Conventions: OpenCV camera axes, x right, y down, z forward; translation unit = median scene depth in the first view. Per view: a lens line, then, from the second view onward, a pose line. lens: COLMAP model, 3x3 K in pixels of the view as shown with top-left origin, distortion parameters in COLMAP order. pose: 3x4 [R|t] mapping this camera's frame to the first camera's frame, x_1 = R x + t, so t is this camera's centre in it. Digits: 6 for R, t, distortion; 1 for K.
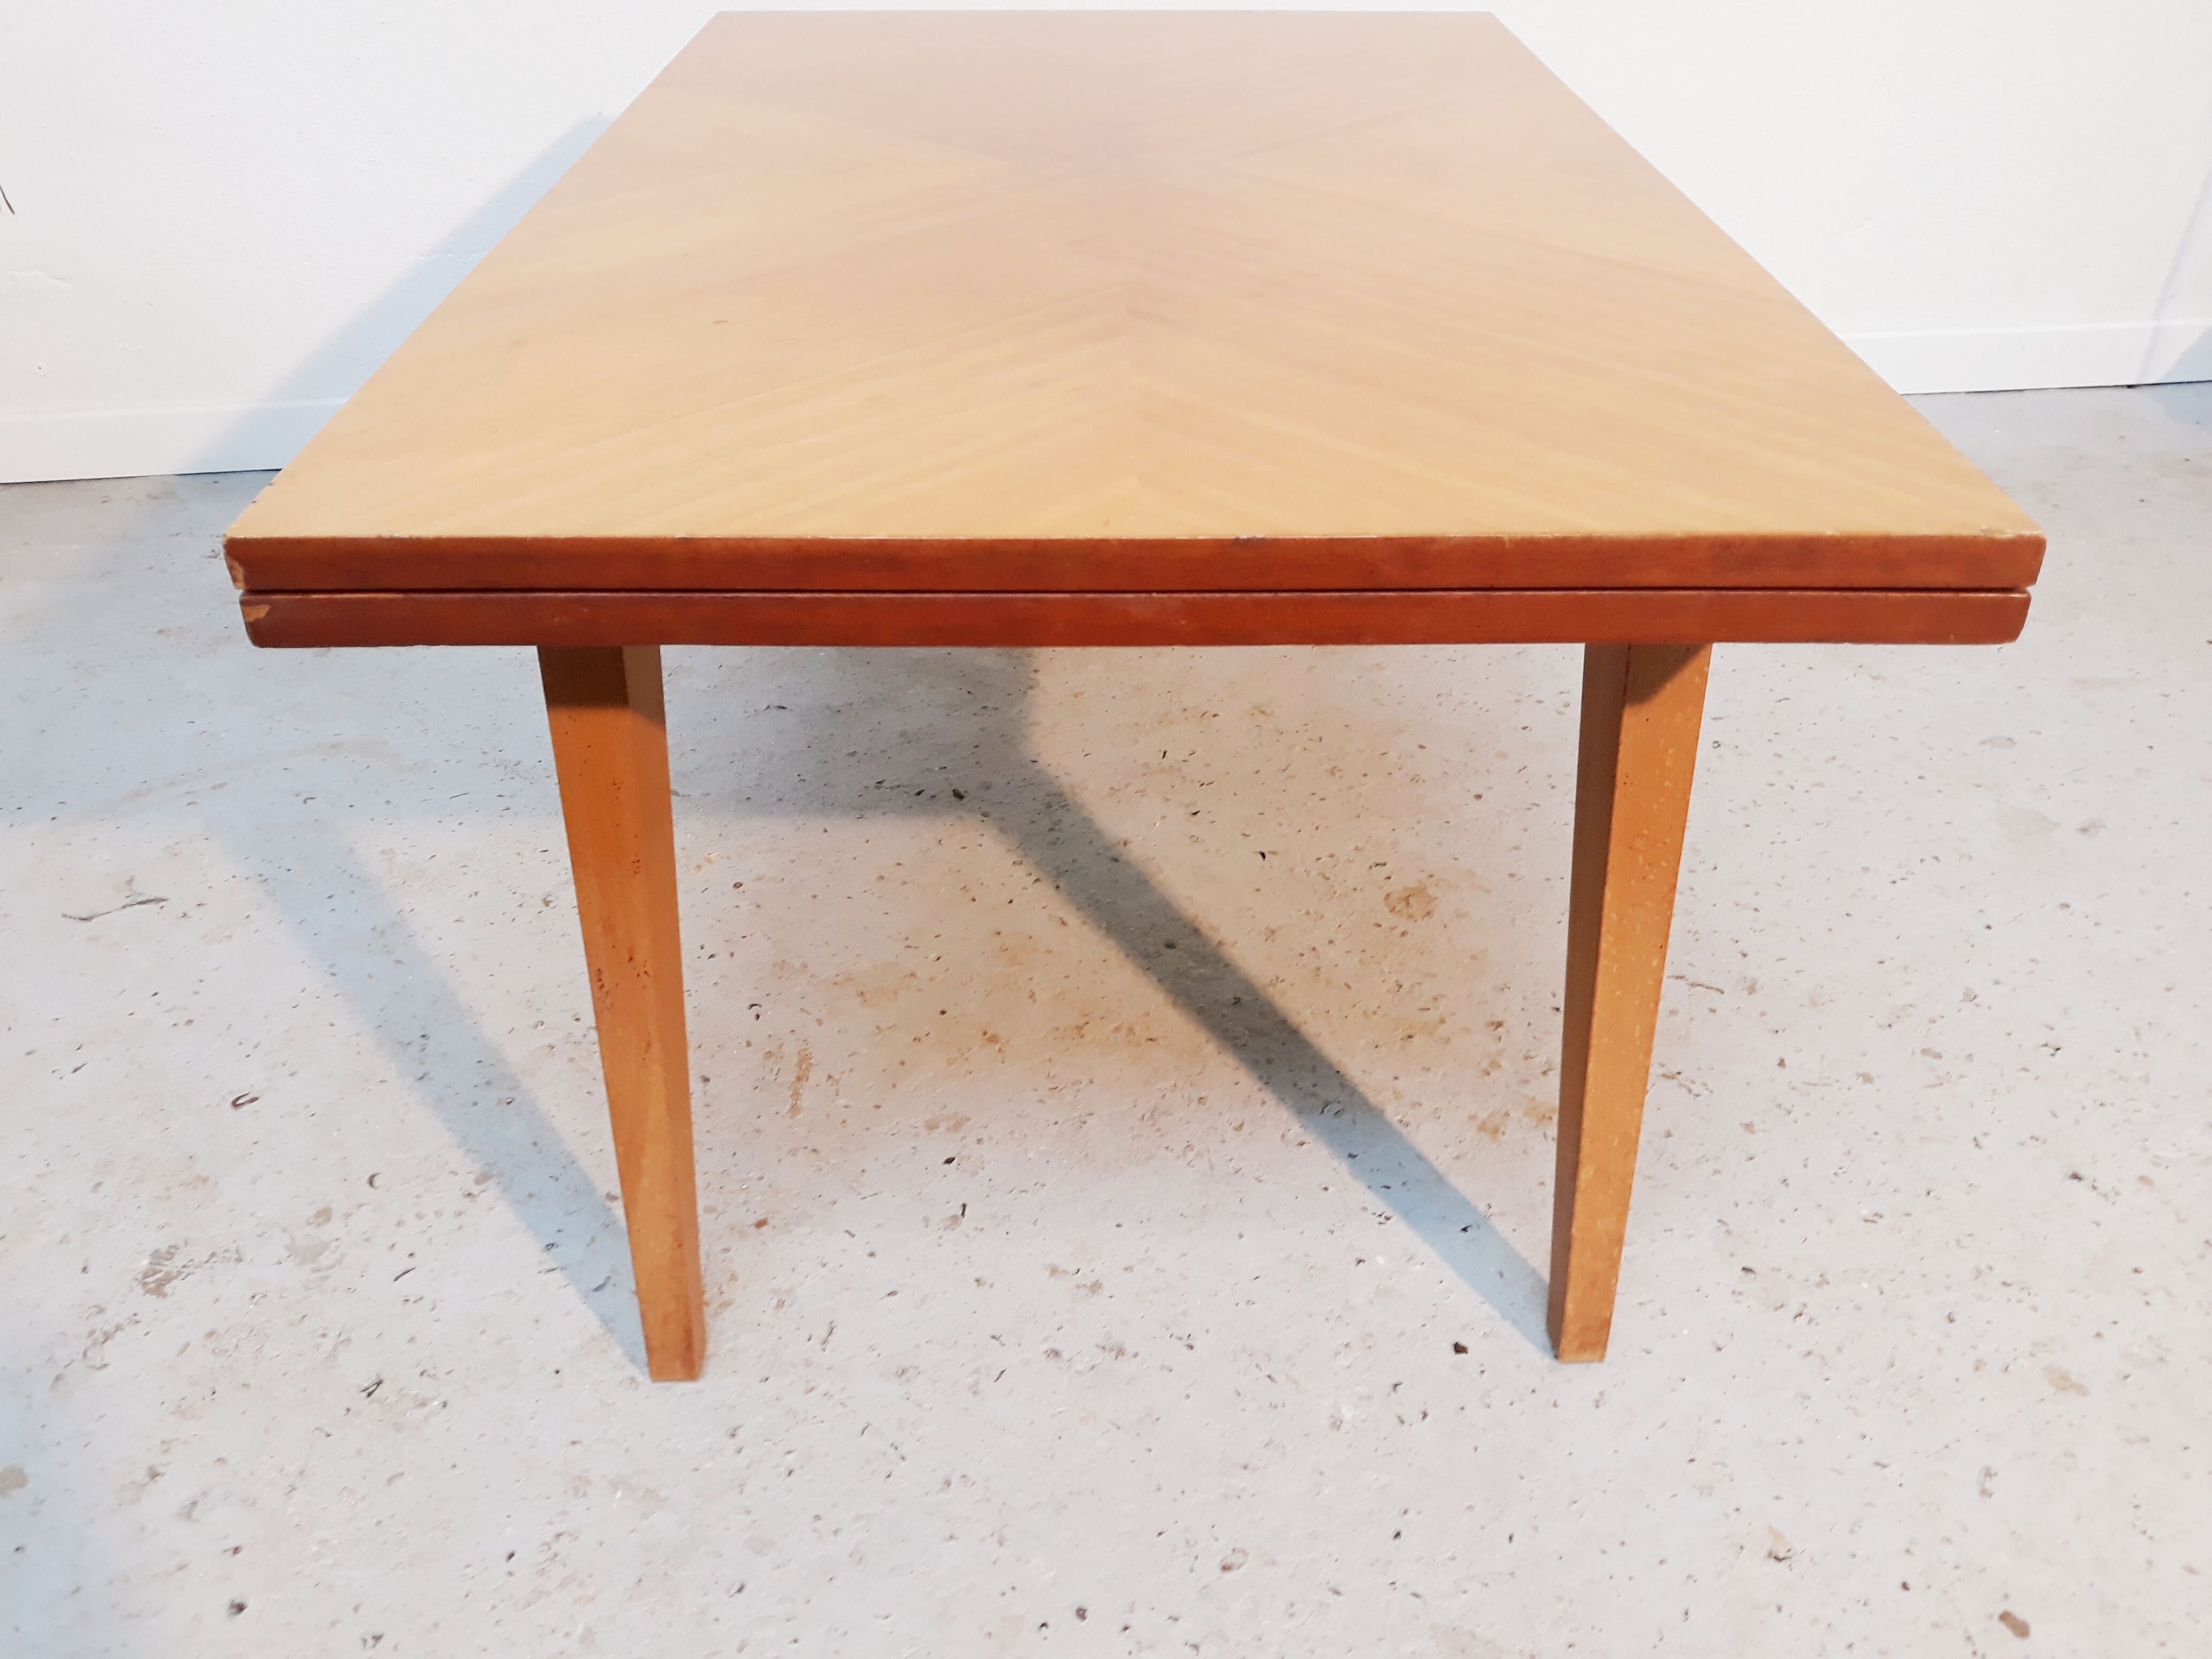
lens RADIAL K [[1840.5, 0, 1094.2], [0, 1840.5, 842.5], [0, 0, 1]] dist [-0.029677, 0.025737]
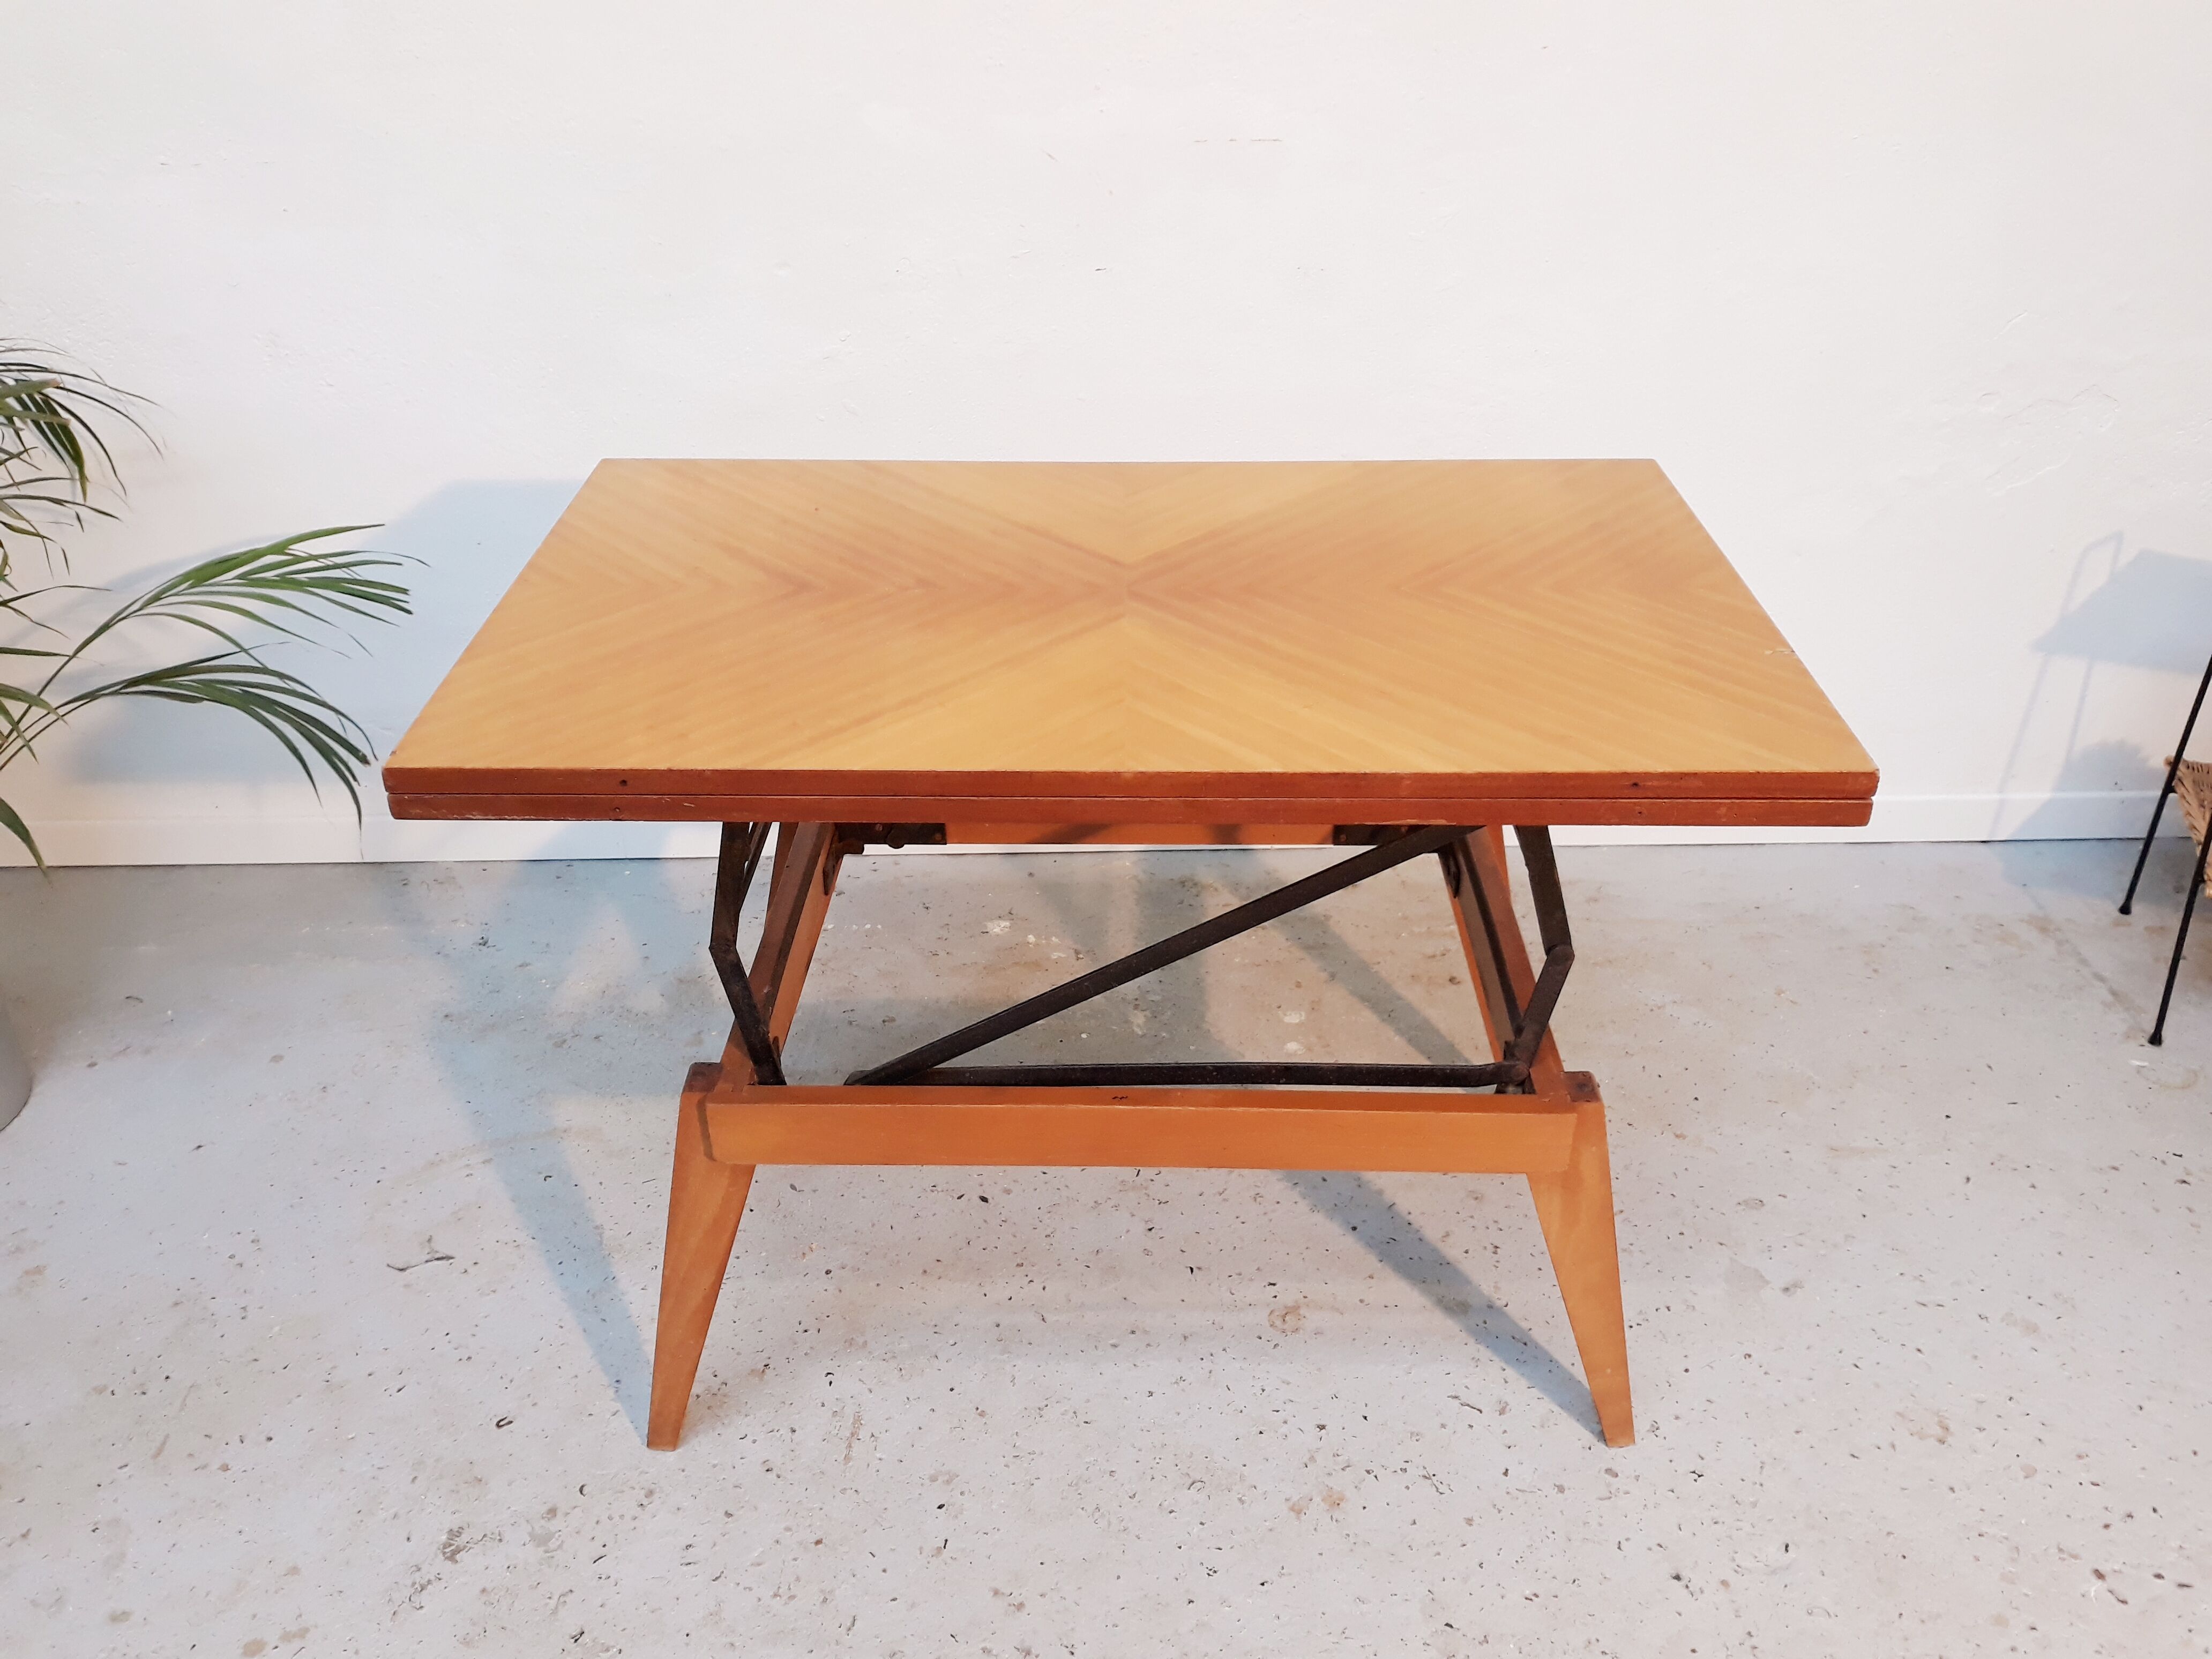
lens RADIAL K [[1840.5, 0, 1094.6], [0, 1840.5, 835.8], [0, 0, 1]] dist [-0.029677, 0.025737]
pose [[0.994795, 0.047296, -0.090253, 0.168783], [-0.051996, 0.997372, -0.050458, -0.331438], [0.087629, 0.054889, 0.994640, -0.585658]]
